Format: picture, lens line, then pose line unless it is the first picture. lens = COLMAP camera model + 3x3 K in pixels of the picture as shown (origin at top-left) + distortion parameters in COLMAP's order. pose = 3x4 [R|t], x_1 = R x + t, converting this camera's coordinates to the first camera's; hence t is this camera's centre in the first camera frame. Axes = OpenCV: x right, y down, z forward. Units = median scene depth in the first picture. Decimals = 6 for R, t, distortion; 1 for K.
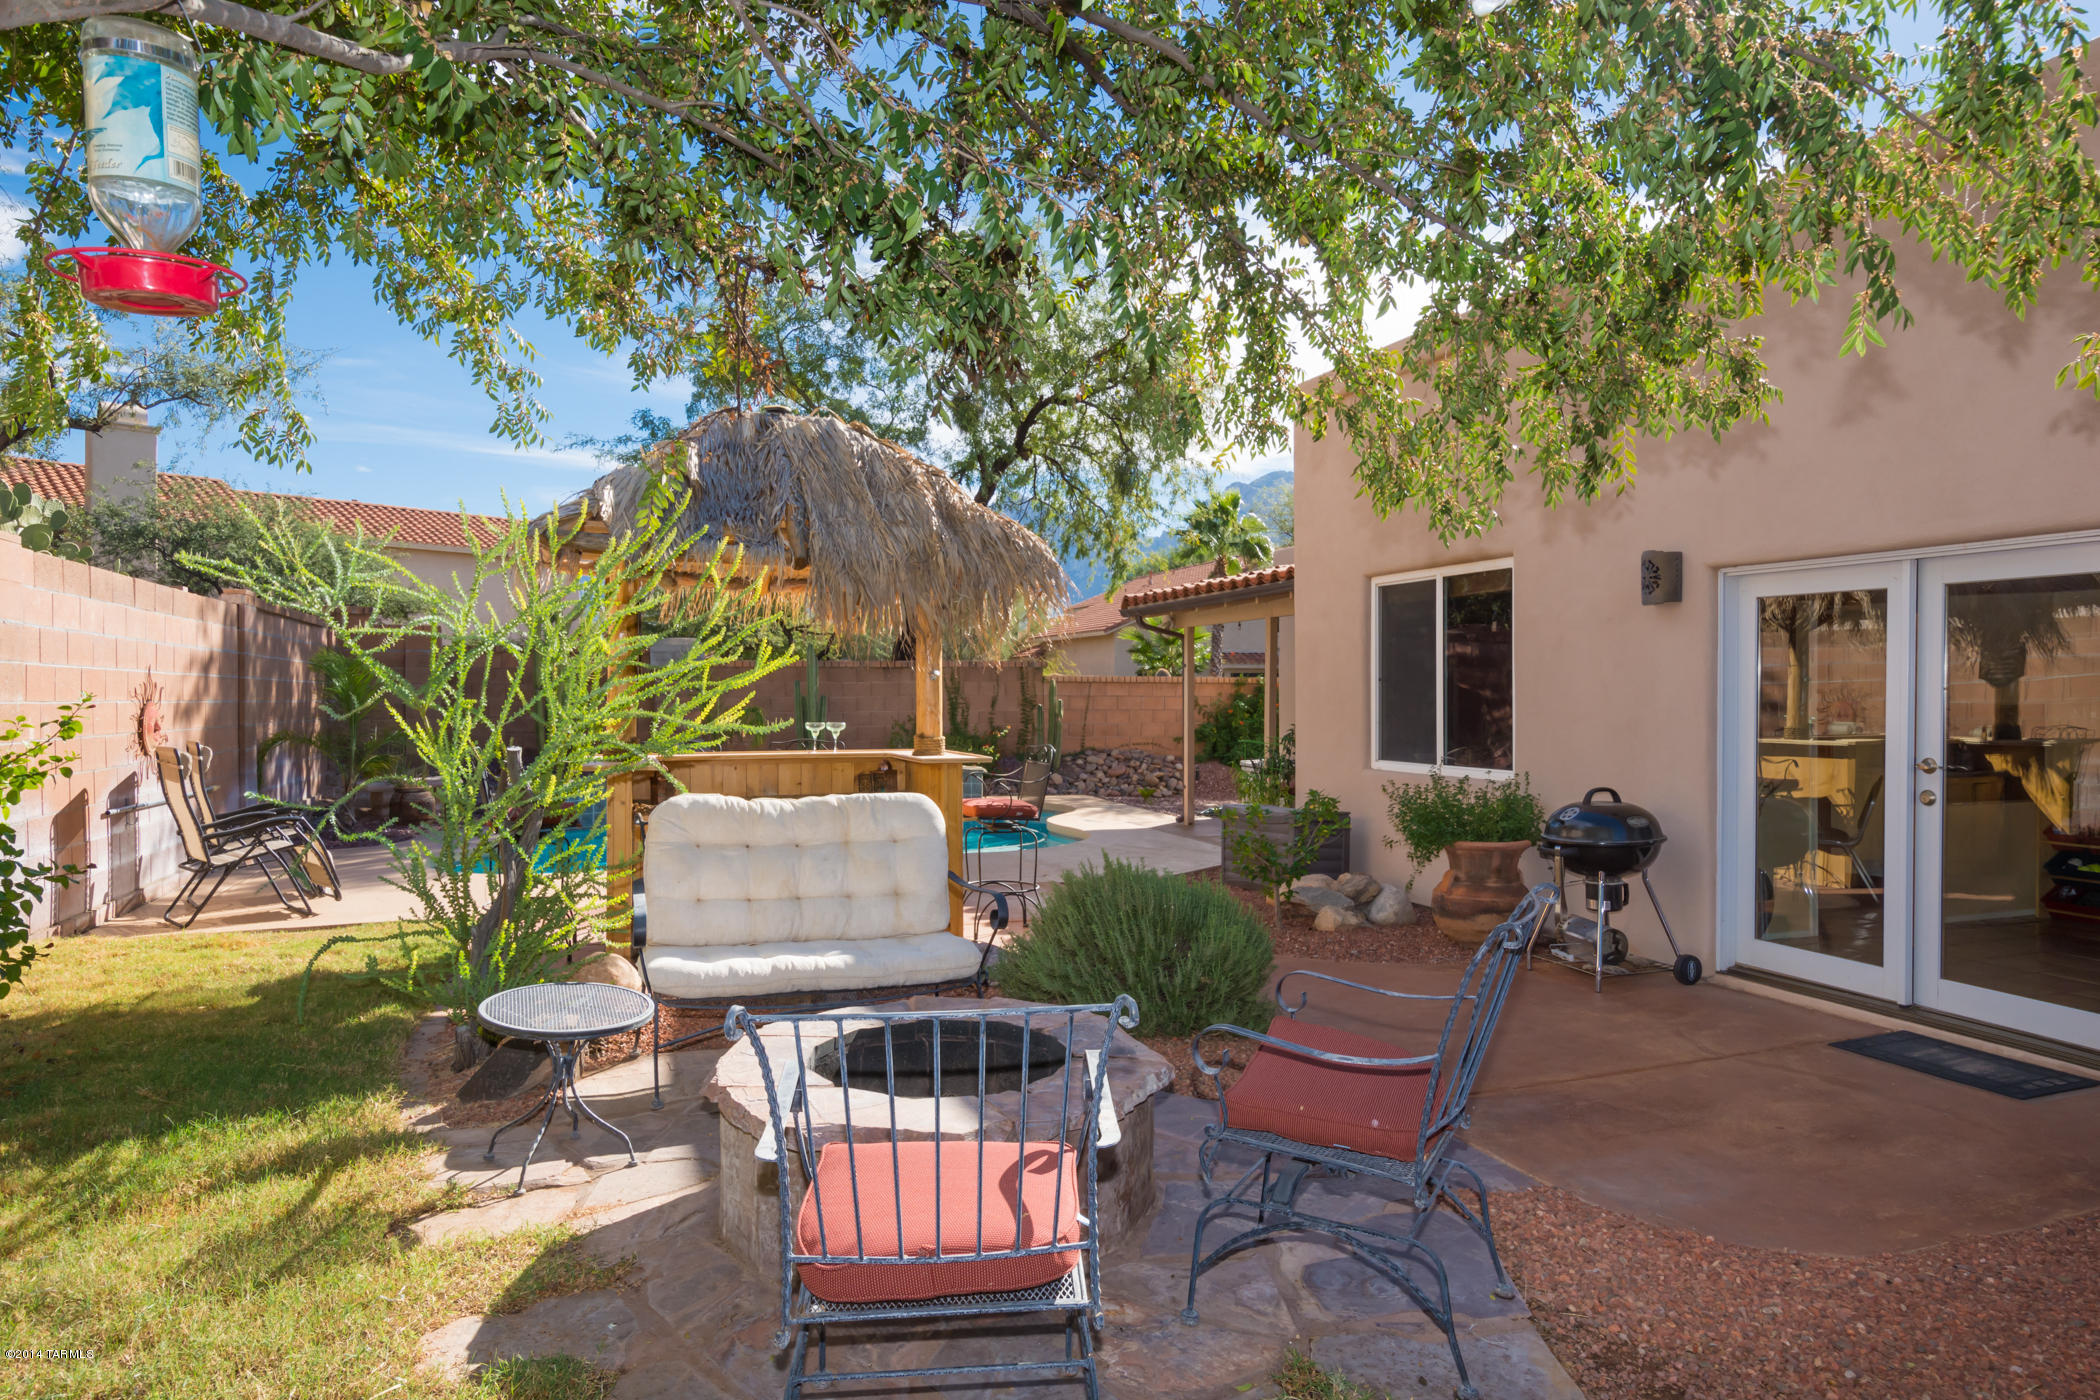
lens RADIAL K [[1251.6, 0, 1047.7], [0, 1251.6, 698.3], [0, 0, 1]] dist [0.006564, -0.000057]
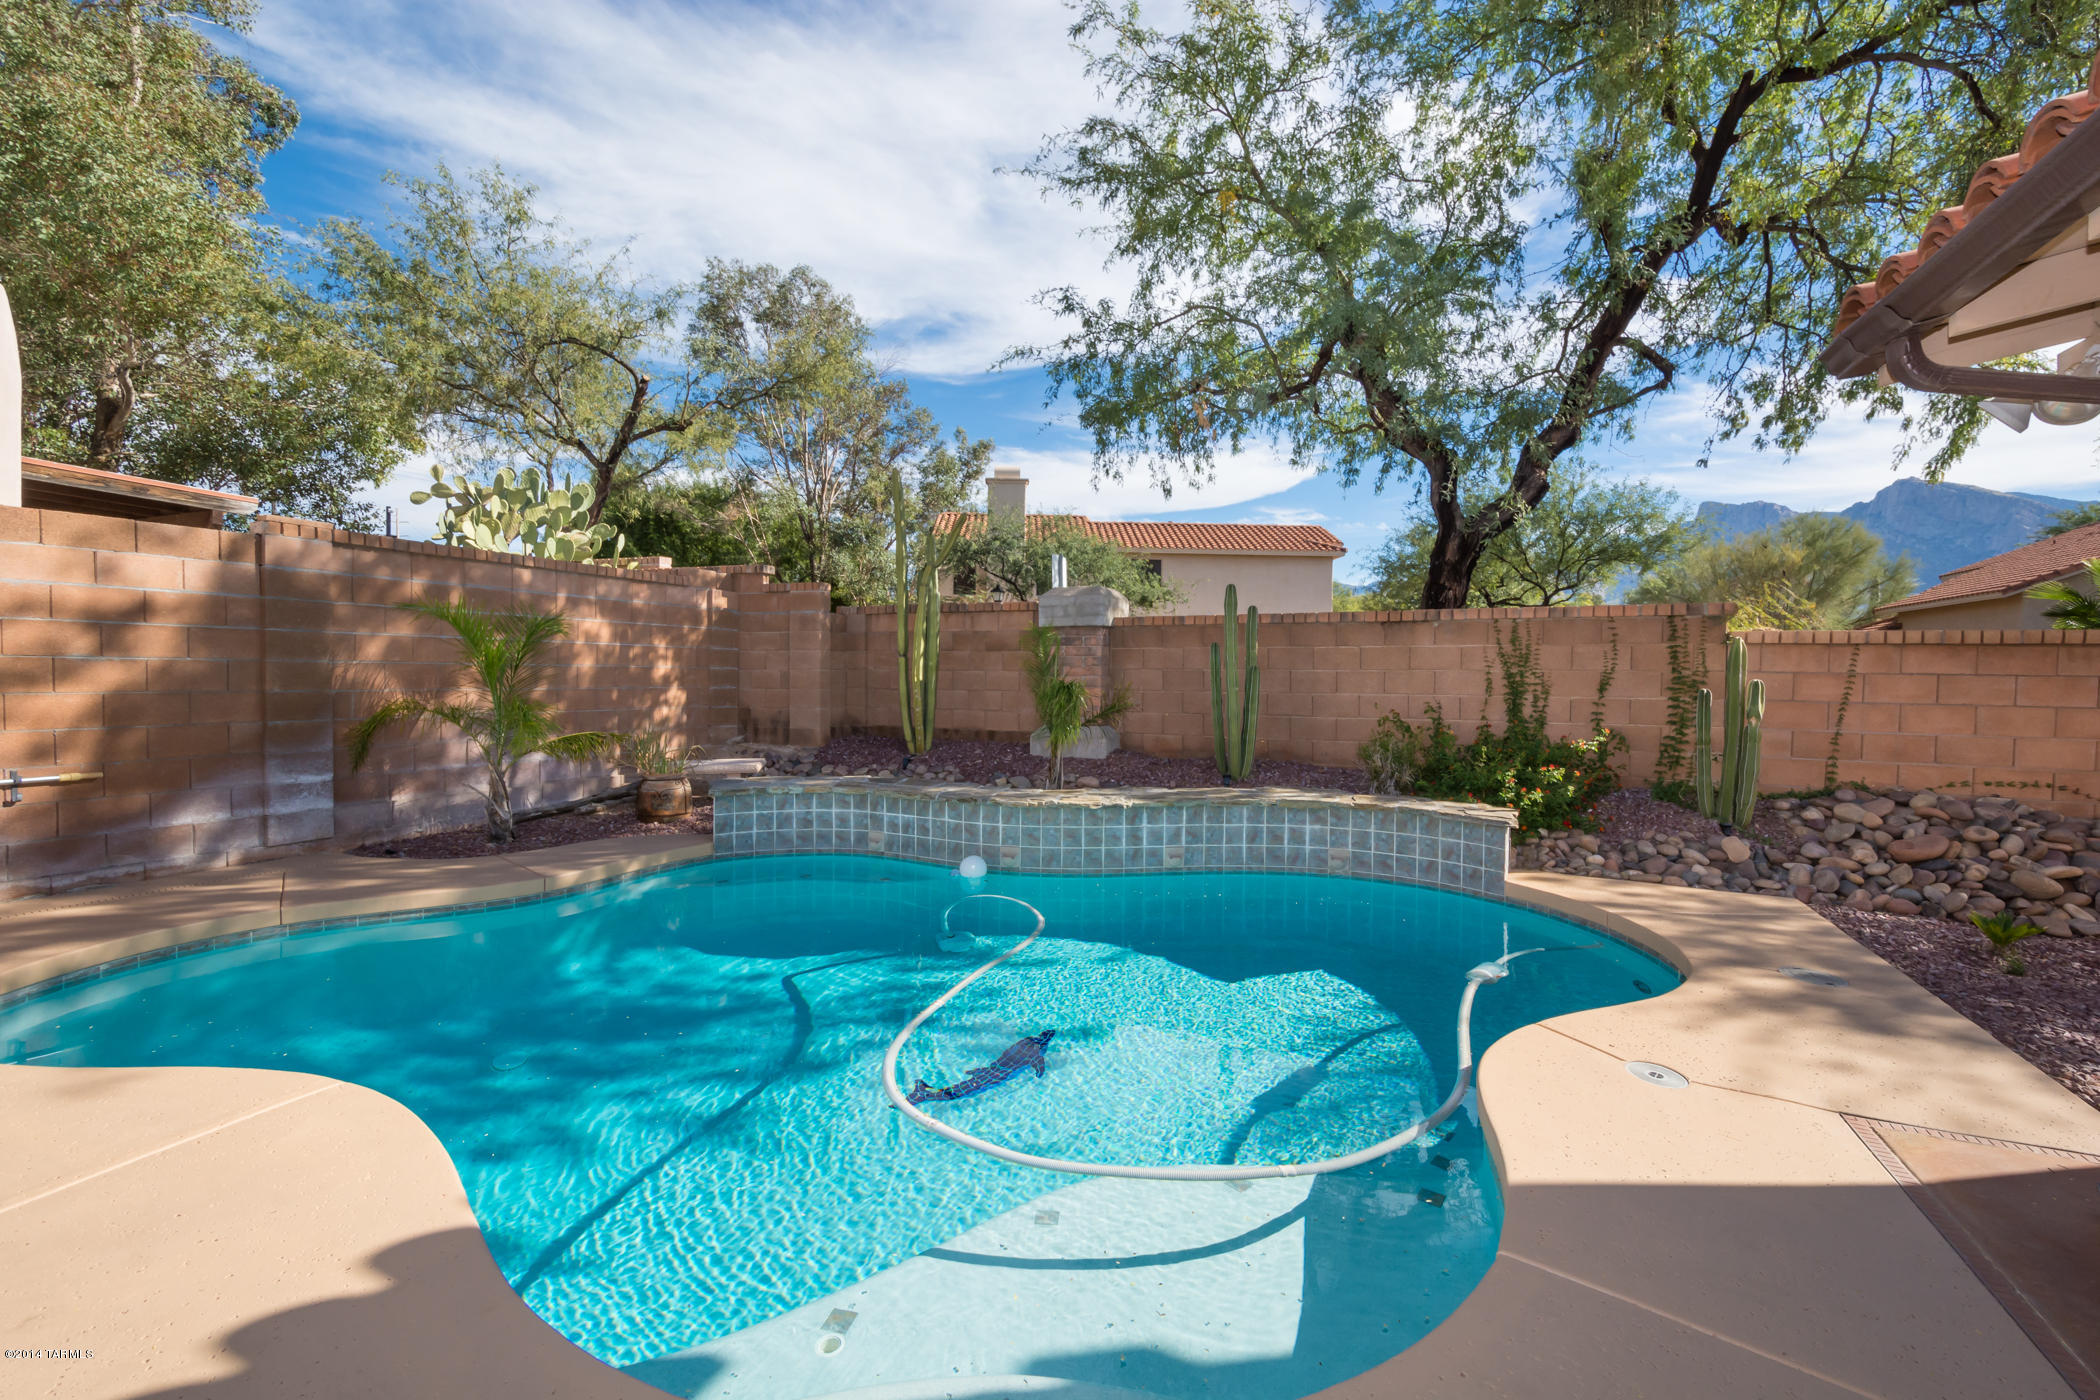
lens RADIAL K [[897.9, 0, 1063.5], [0, 897.9, 695.7], [0, 0, 1]] dist [0.013481, -0.005156]
pose [[0.714661, 0.028058, -0.698908, 0.177022], [-0.013874, 0.999567, 0.025941, 0.004810], [0.699333, -0.008843, 0.714741, 1.648108]]
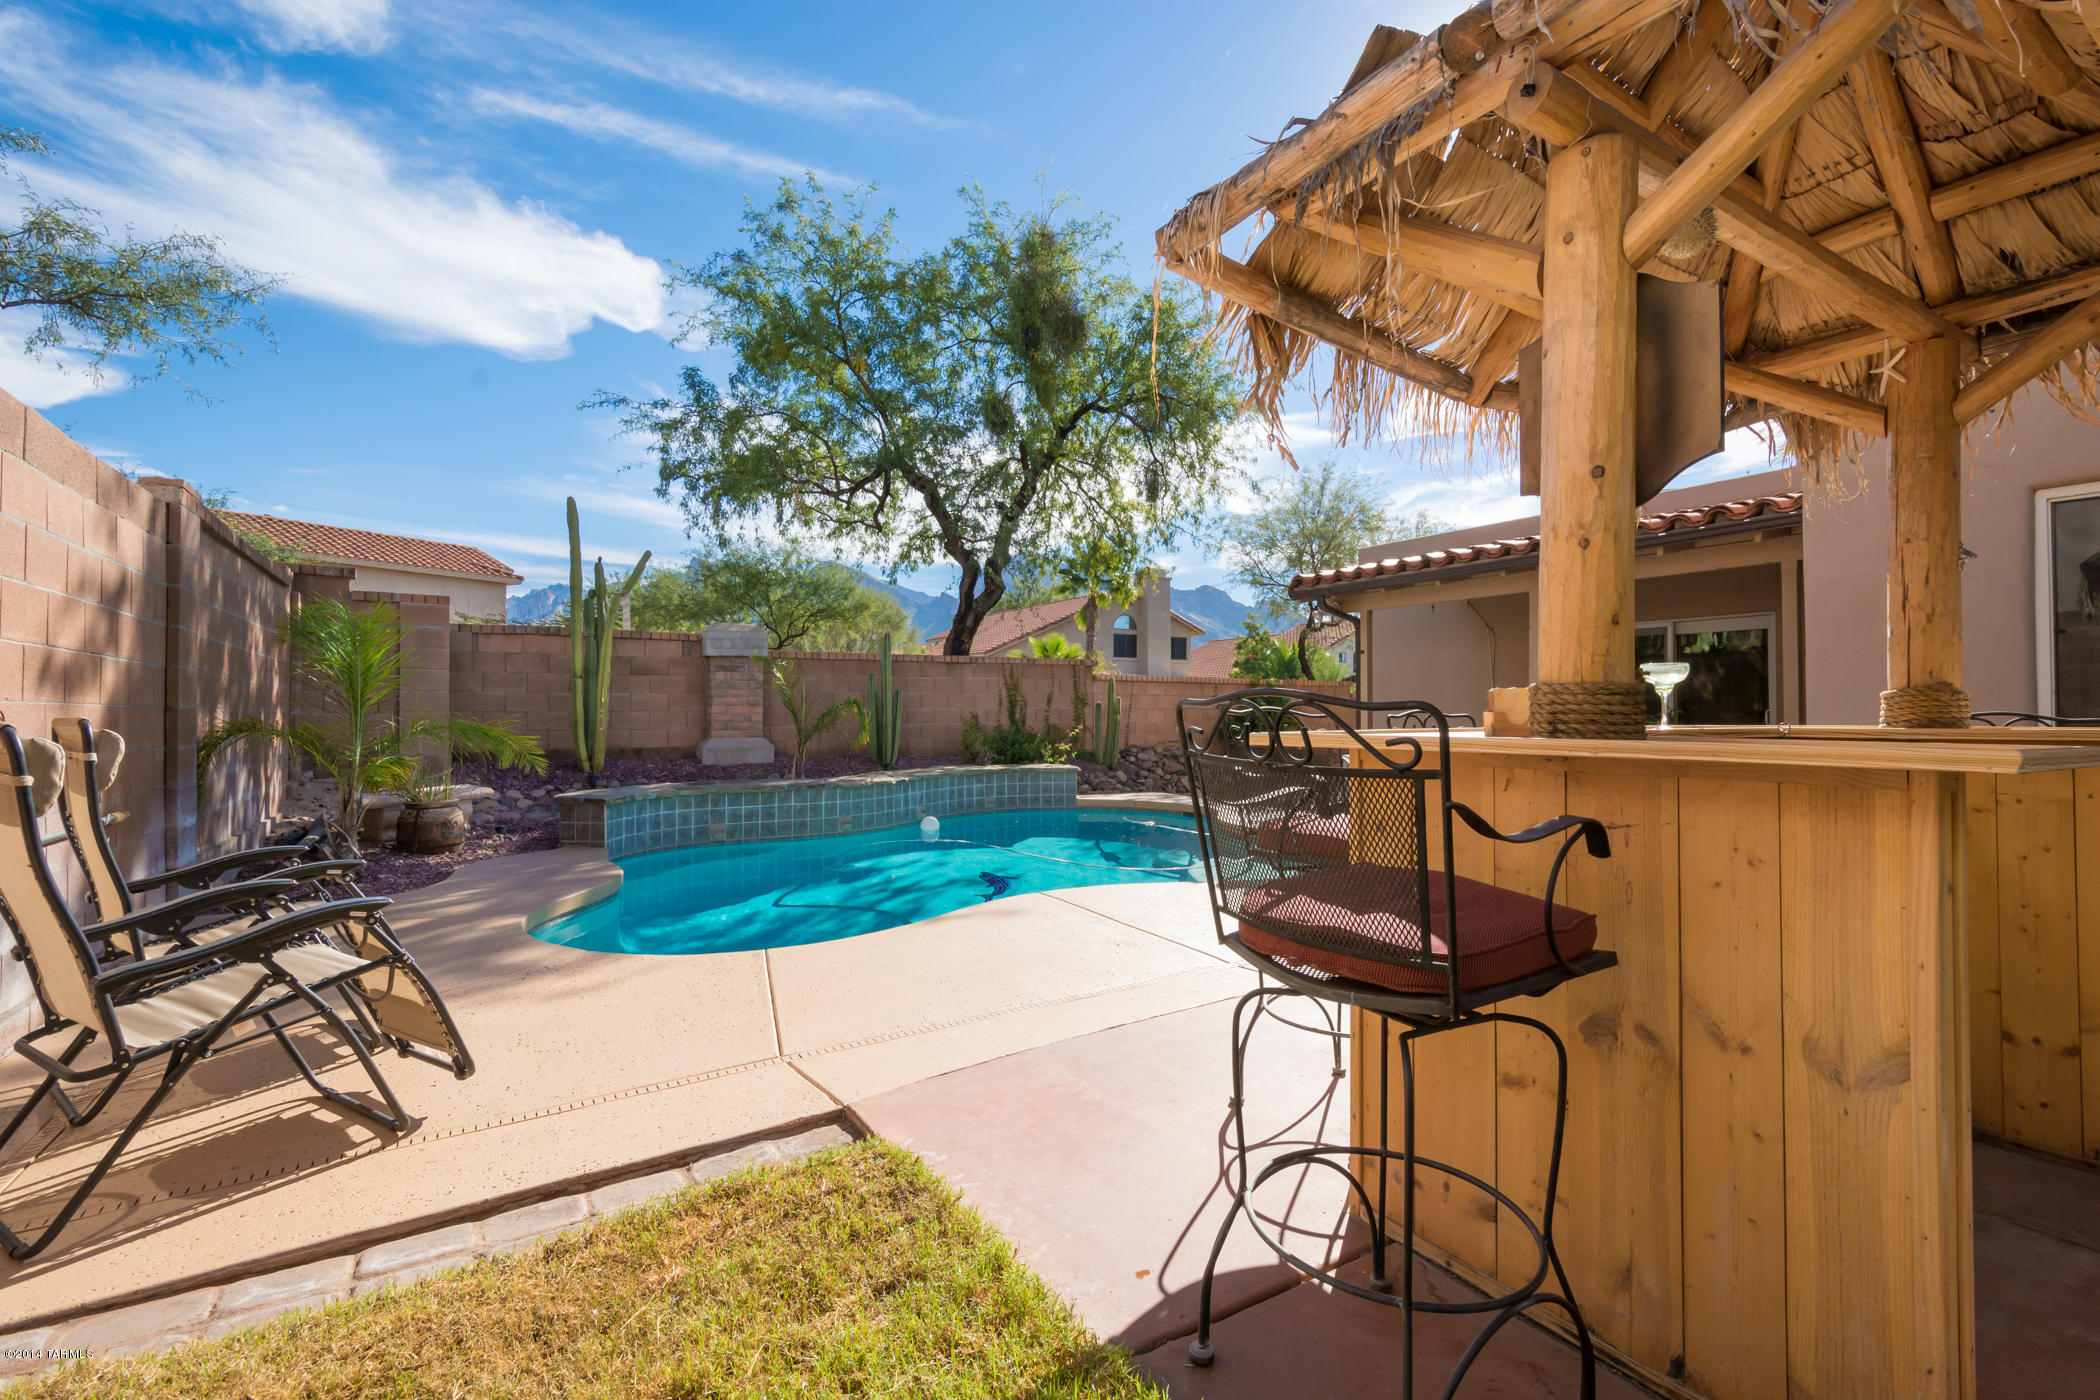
lens RADIAL K [[919.2, 0, 1058.7], [0, 919.2, 695.0], [0, 0, 1]] dist [0.021040, -0.007497]
pose [[0.976475, 0.003273, 0.215606, -0.568905], [0.001637, 0.999743, -0.022594, 0.046401], [-0.215624, 0.022416, 0.976219, 0.834881]]
